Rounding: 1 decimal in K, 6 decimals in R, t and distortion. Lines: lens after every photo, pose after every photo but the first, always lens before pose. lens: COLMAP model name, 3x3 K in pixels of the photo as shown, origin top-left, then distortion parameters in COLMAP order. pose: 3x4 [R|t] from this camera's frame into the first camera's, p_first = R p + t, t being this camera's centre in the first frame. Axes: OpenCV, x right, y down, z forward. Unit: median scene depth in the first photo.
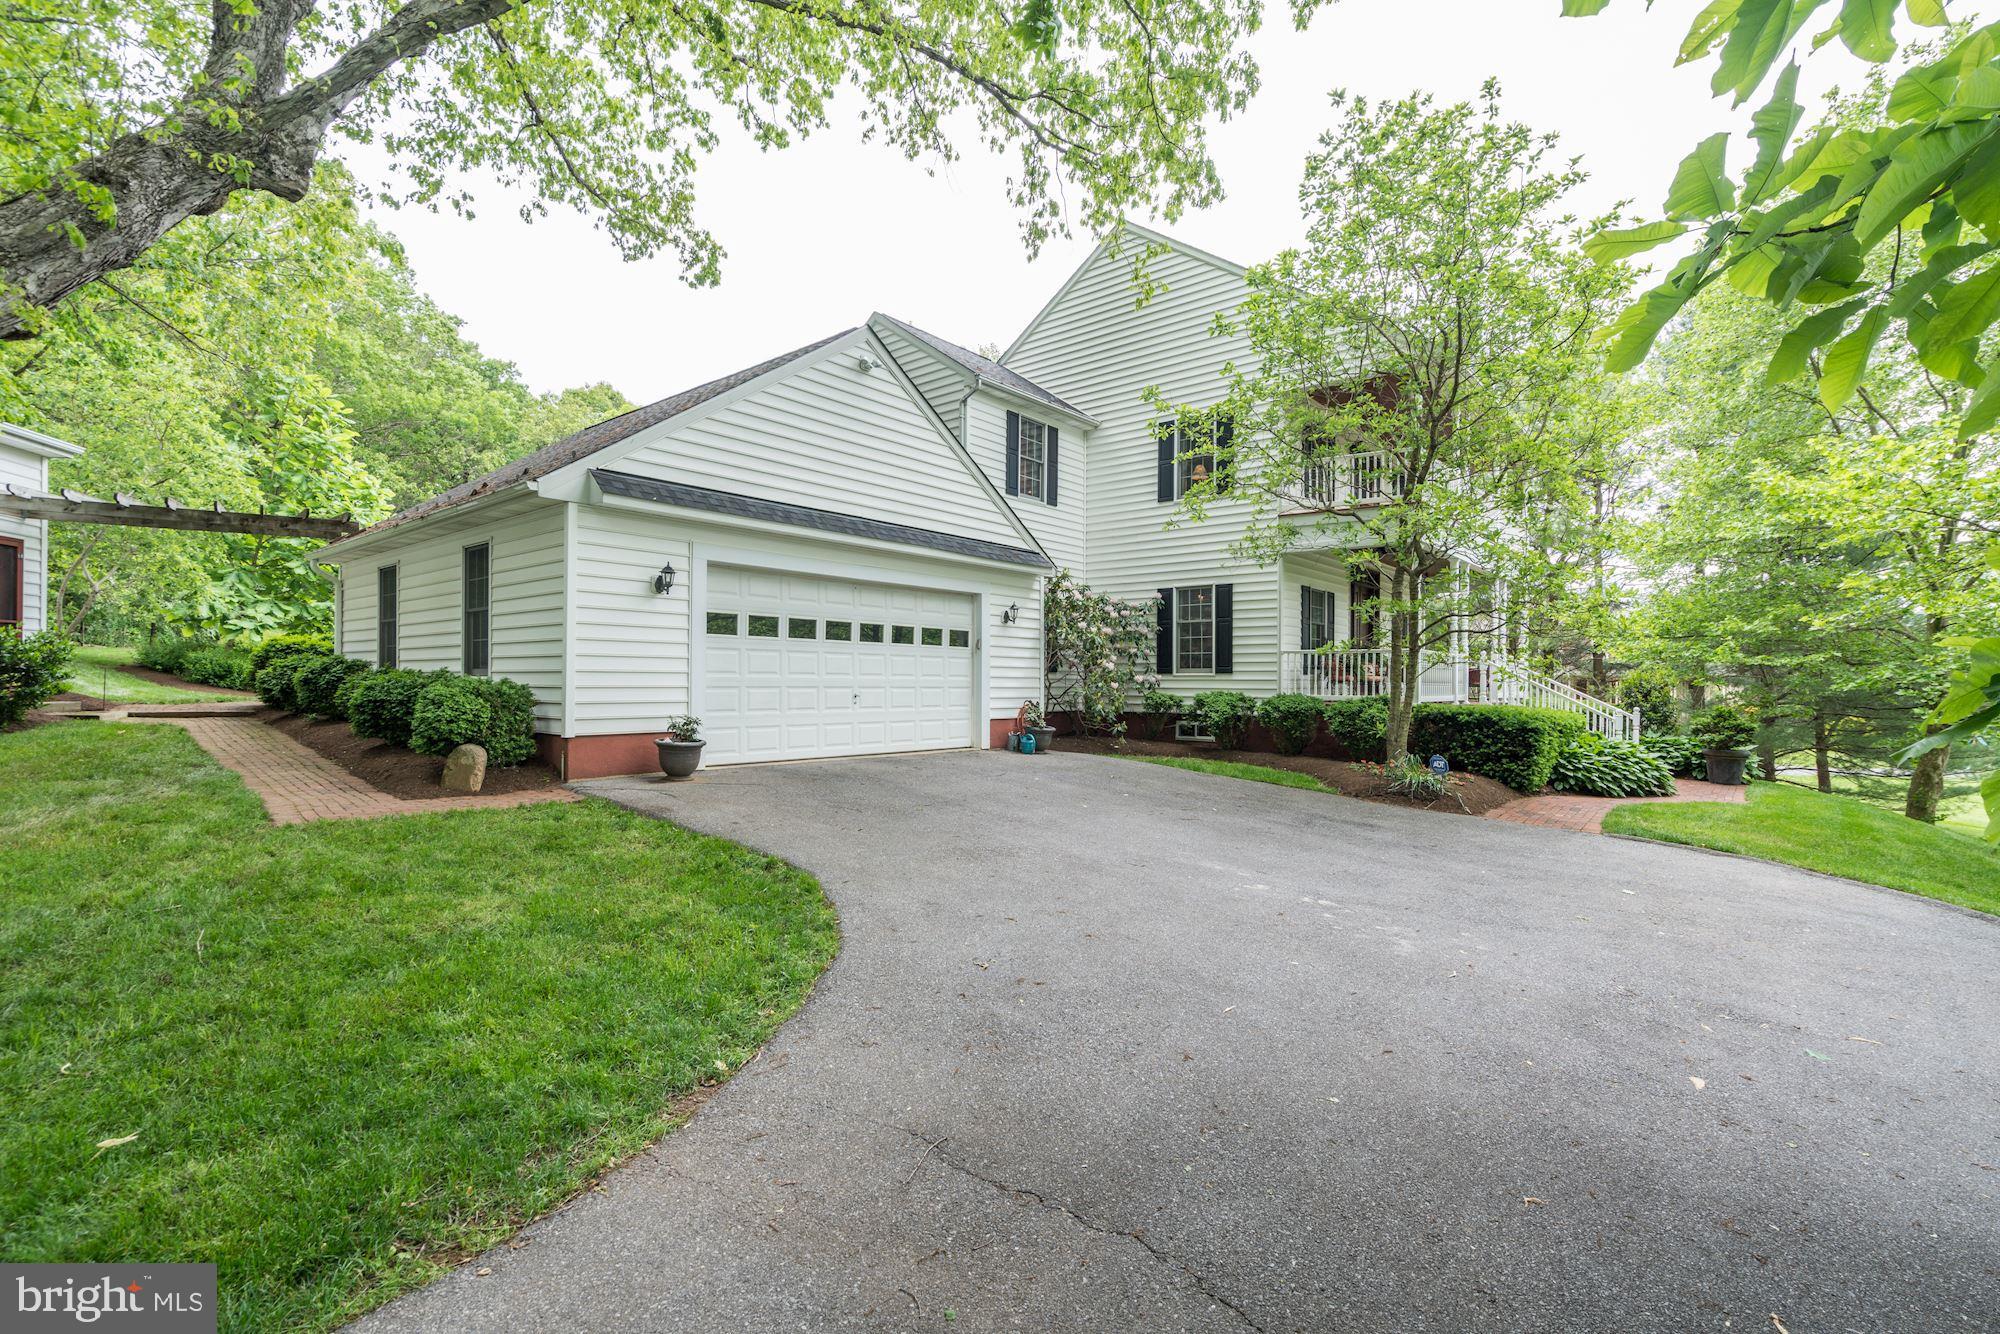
lens RADIAL K [[908.7, 0, 994.2], [0, 908.7, 679.3], [0, 0, 1]] dist [-0.015981, 0.009259]
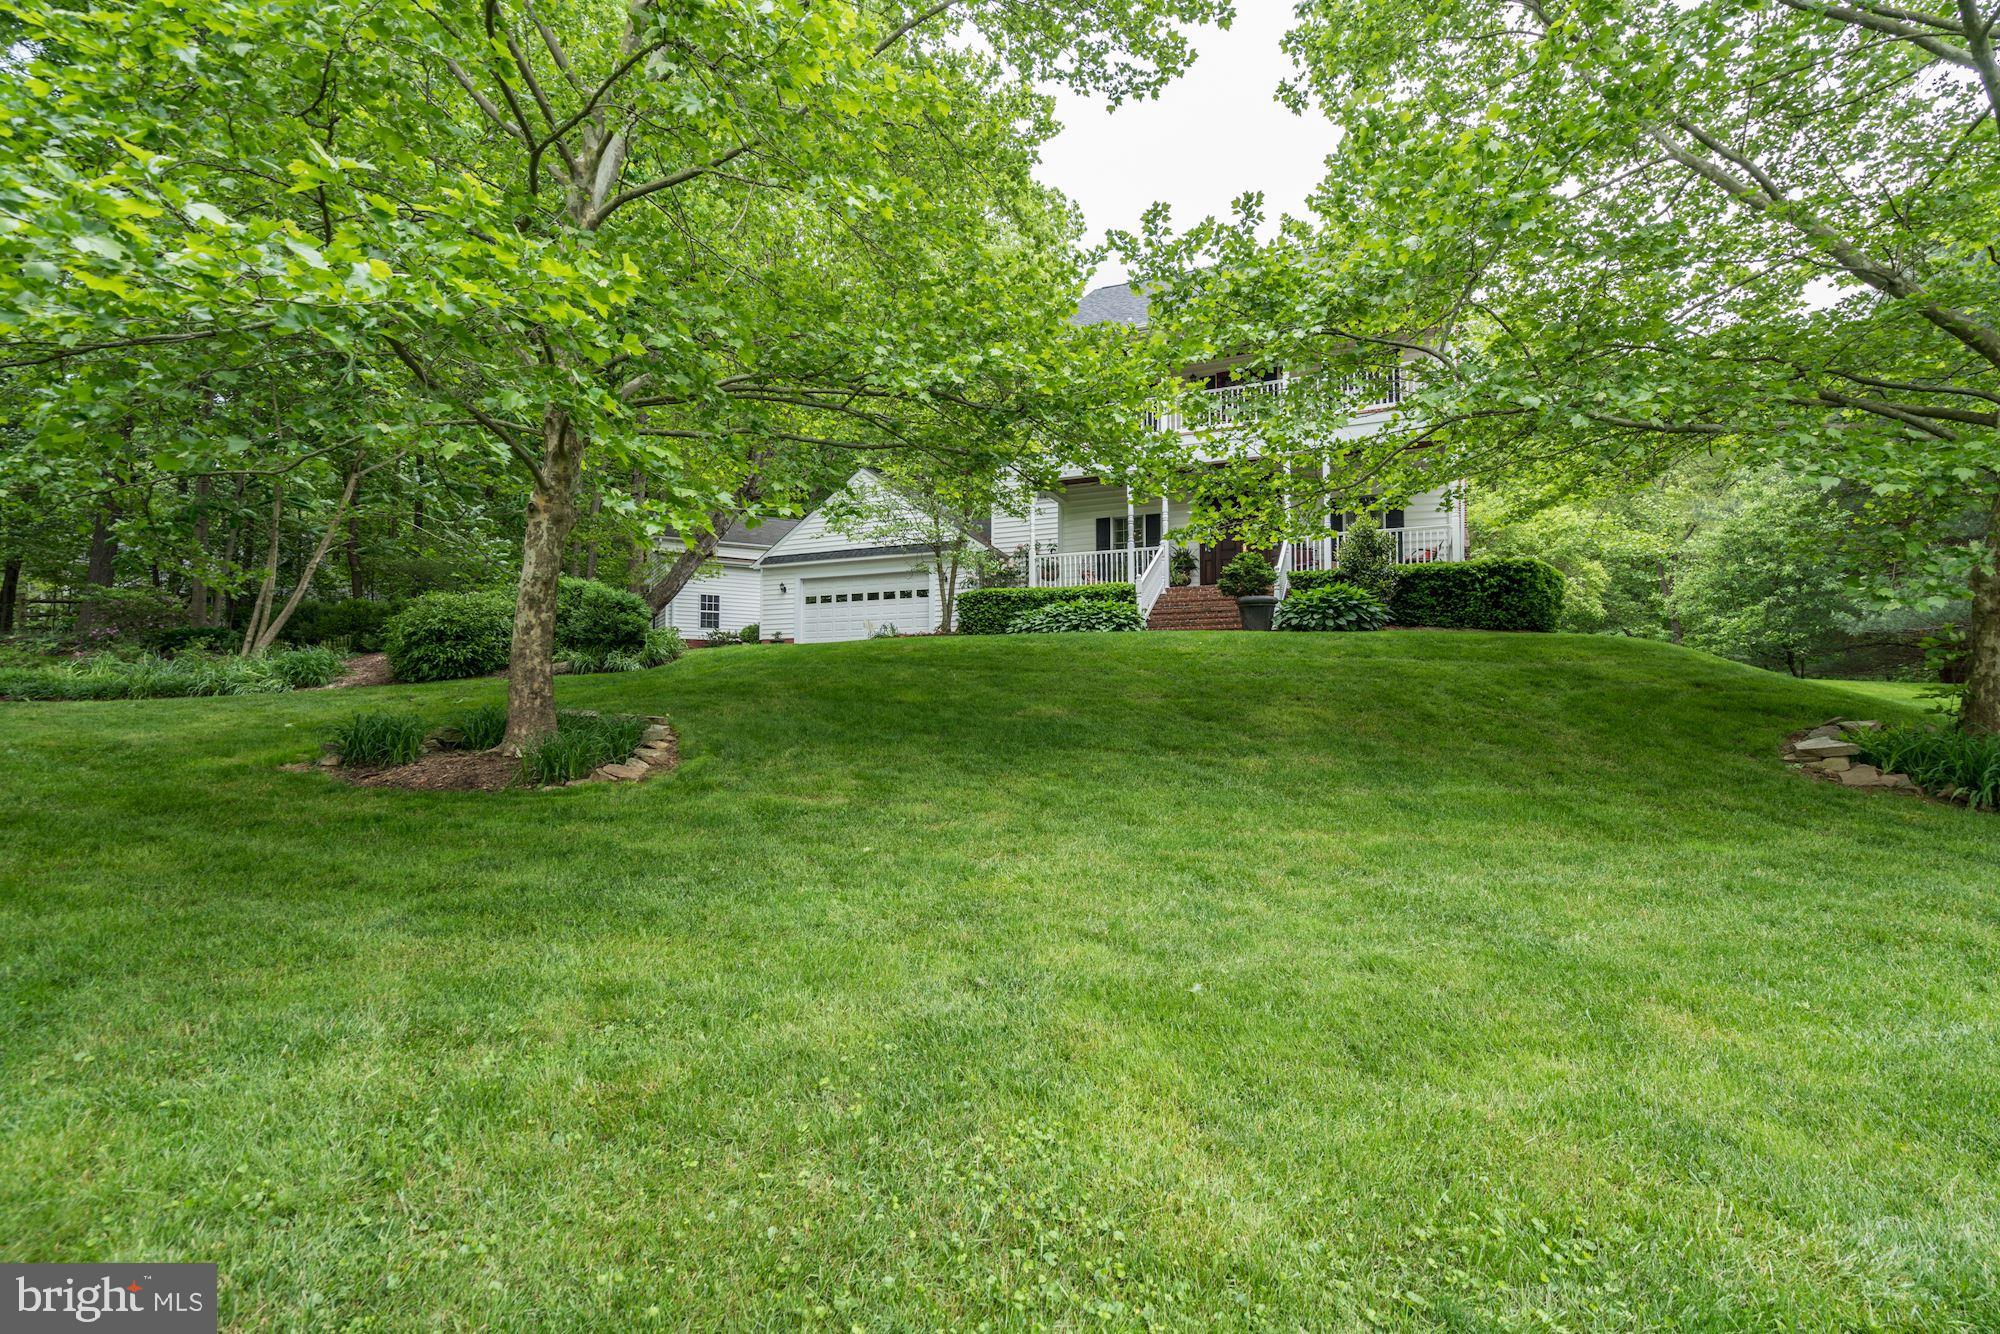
lens RADIAL K [[908.7, 0, 994.2], [0, 908.7, 679.3], [0, 0, 1]] dist [-0.015981, 0.009259]
pose [[0.281362, -0.044213, -0.958583, 2.154589], [0.004813, 0.998990, -0.044665, 0.263508], [0.959590, 0.007953, 0.281291, 0.652485]]
